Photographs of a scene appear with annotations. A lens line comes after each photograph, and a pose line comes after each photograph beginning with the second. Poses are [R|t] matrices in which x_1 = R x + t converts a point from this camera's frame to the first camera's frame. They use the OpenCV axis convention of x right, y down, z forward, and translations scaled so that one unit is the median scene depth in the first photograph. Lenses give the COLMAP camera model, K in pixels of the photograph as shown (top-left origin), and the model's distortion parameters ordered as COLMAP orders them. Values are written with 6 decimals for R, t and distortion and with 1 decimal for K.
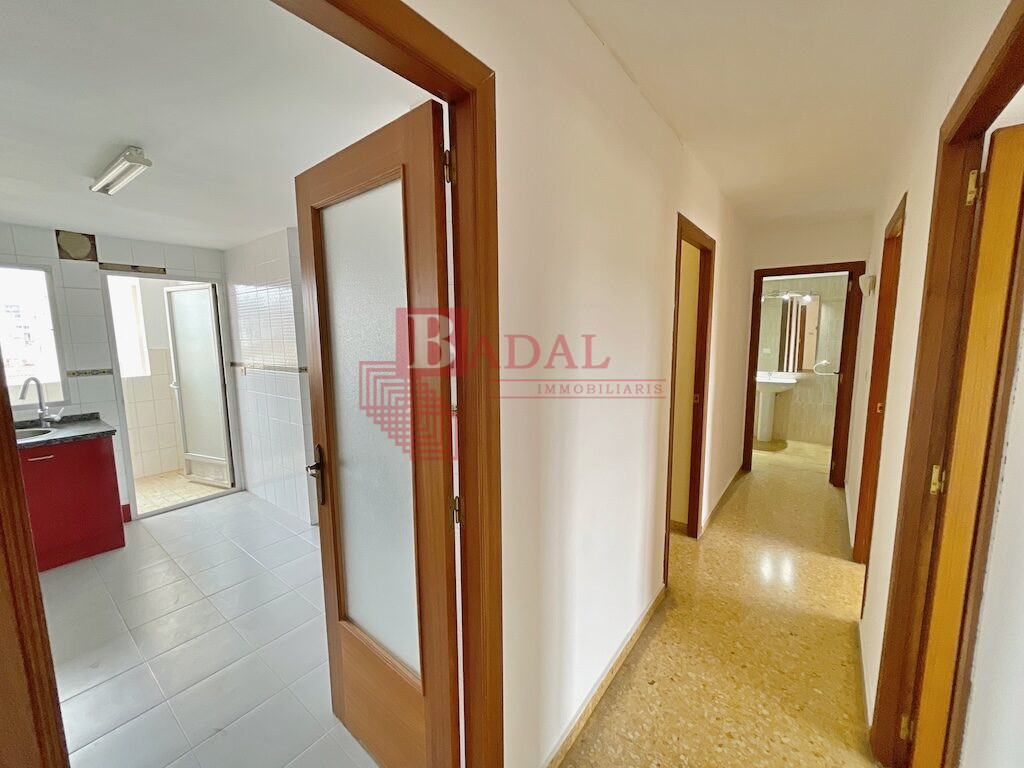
lens RADIAL K [[412.4, 0, 510.0], [0, 412.4, 384.3], [0, 0, 1]] dist [-0.006211, 0.000838]
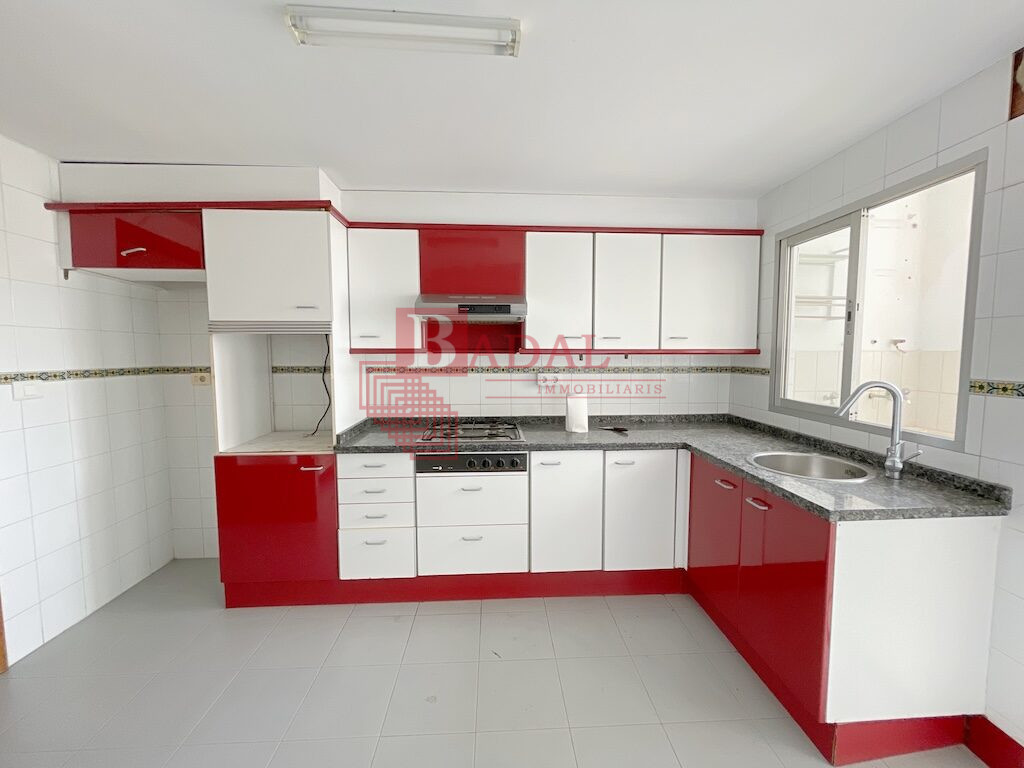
lens RADIAL K [[412.4, 0, 507.8], [0, 412.4, 383.7], [0, 0, 1]] dist [-0.006211, 0.000838]
pose [[-0.768136, 0.059609, -0.637506, -0.319390], [-0.073094, 0.980984, 0.179798, -0.058630], [0.636100, 0.184707, -0.749173, 0.823400]]
